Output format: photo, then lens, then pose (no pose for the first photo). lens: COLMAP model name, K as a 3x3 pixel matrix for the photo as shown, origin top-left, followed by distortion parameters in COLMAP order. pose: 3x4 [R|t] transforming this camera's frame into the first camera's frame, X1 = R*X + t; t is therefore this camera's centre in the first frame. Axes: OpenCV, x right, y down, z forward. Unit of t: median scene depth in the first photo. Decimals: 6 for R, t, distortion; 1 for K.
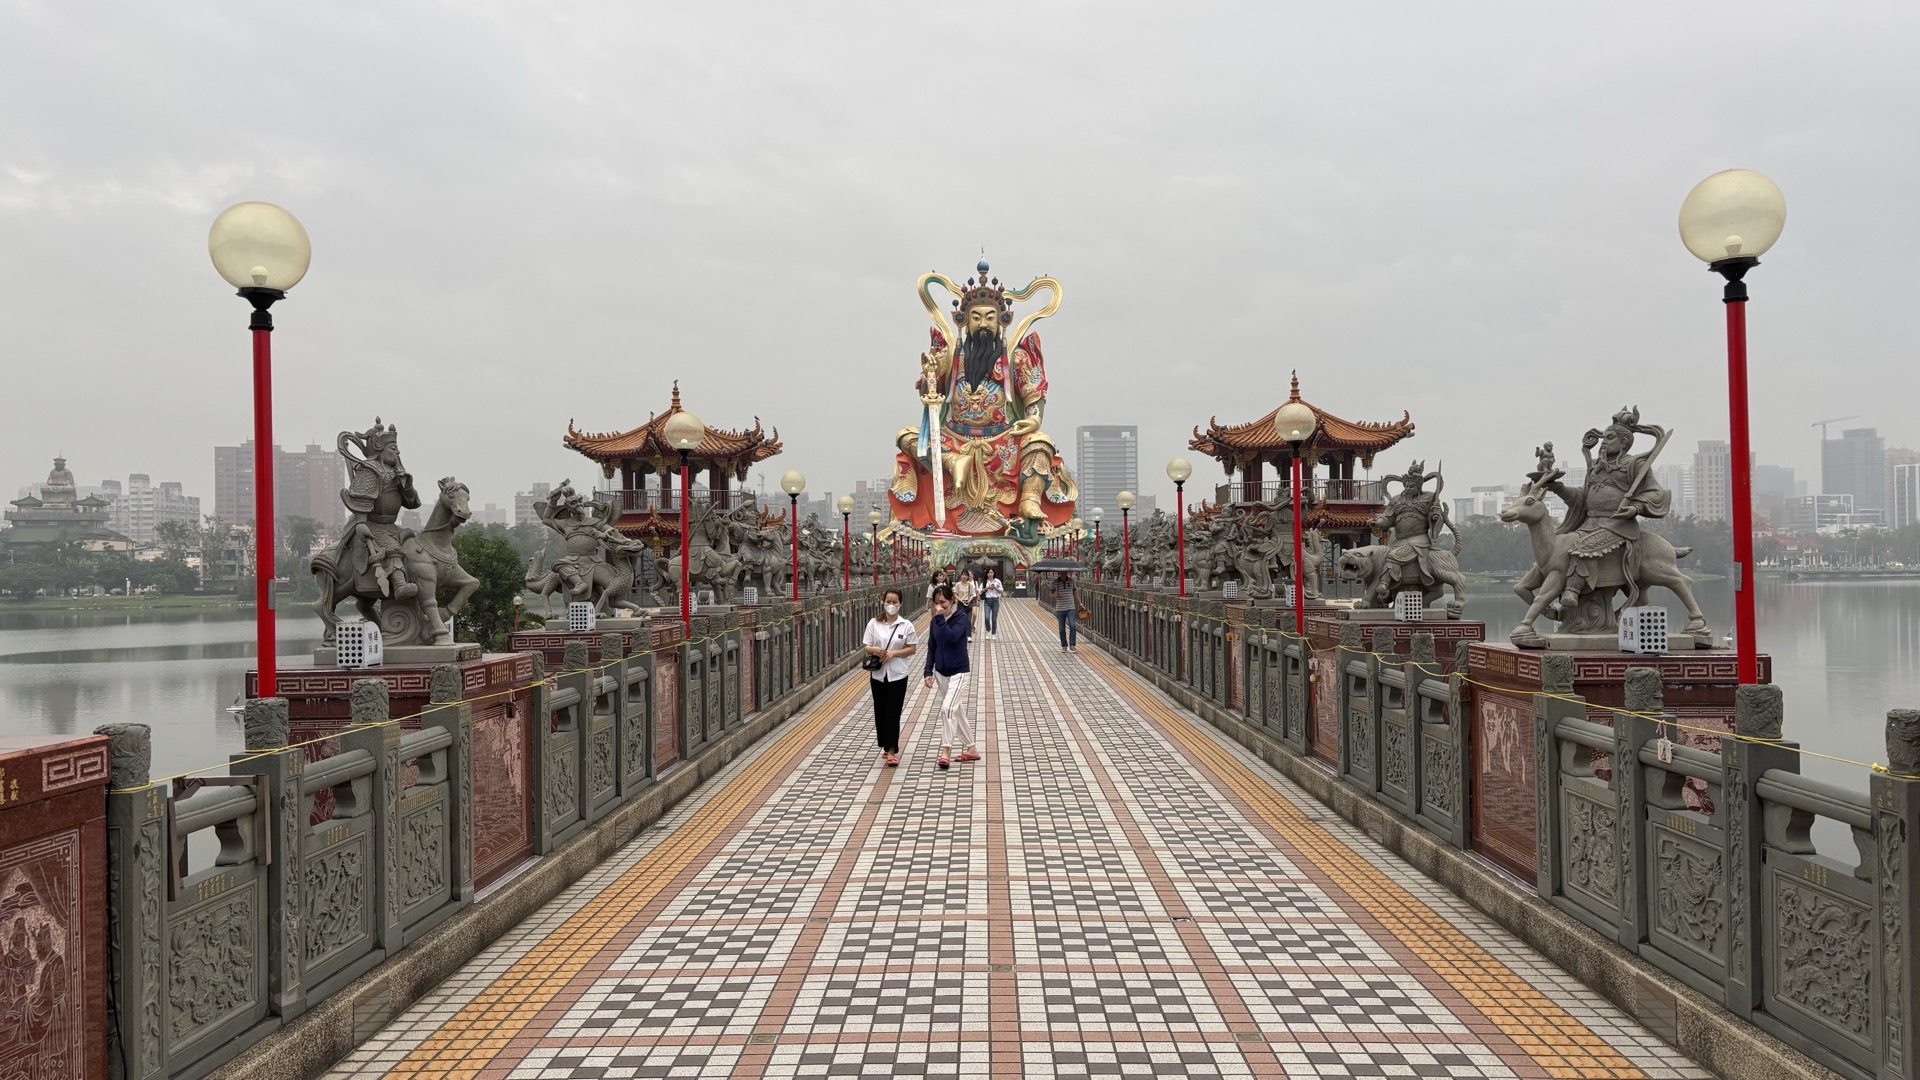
lens RADIAL K [[1445.8, 0, 952.2], [0, 1445.8, 541.8], [0, 0, 1]] dist [0.198830, -0.463163]
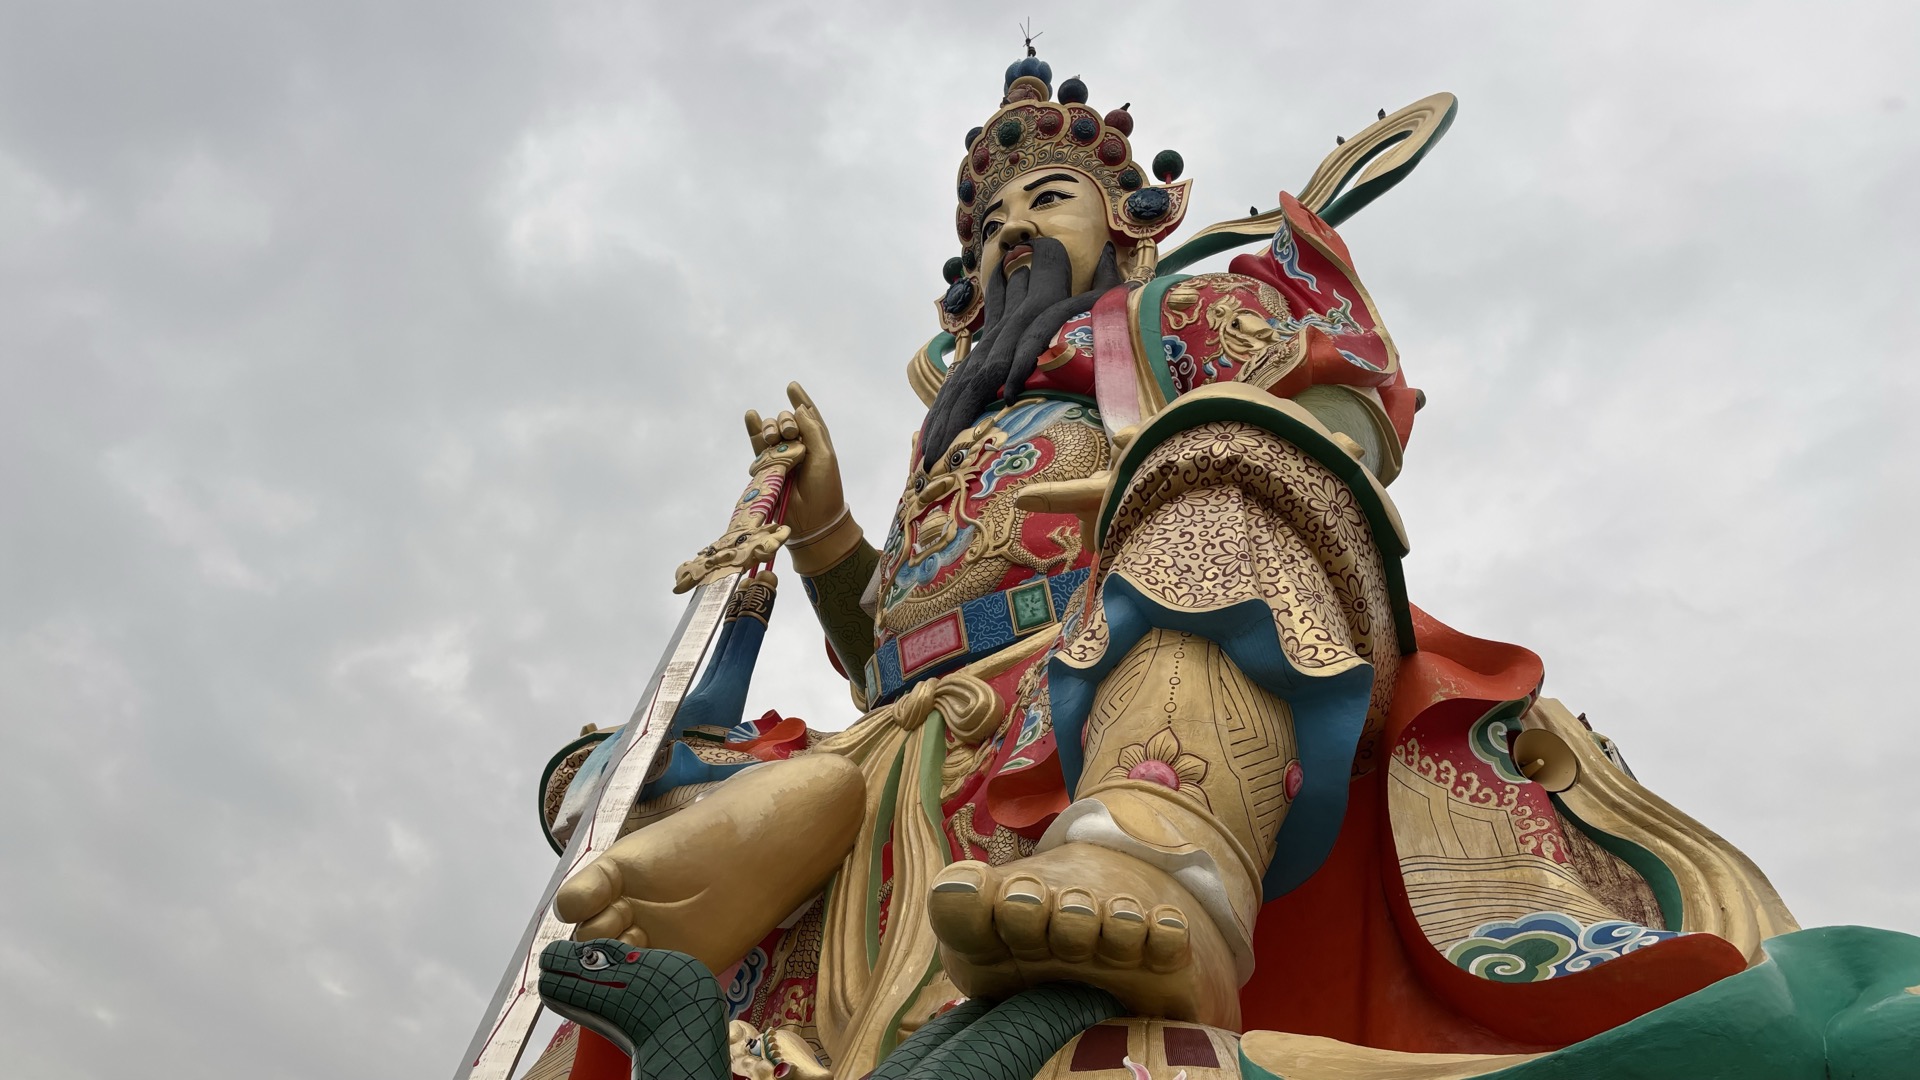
lens RADIAL K [[1445.8, 0, 952.2], [0, 1445.8, 541.8], [0, 0, 1]] dist [0.198830, -0.463163]
pose [[0.843606, -0.306725, -0.440737, 0.092560], [-0.059103, 0.762768, -0.643966, 0.016799], [0.533701, 0.569302, 0.625347, 0.906479]]
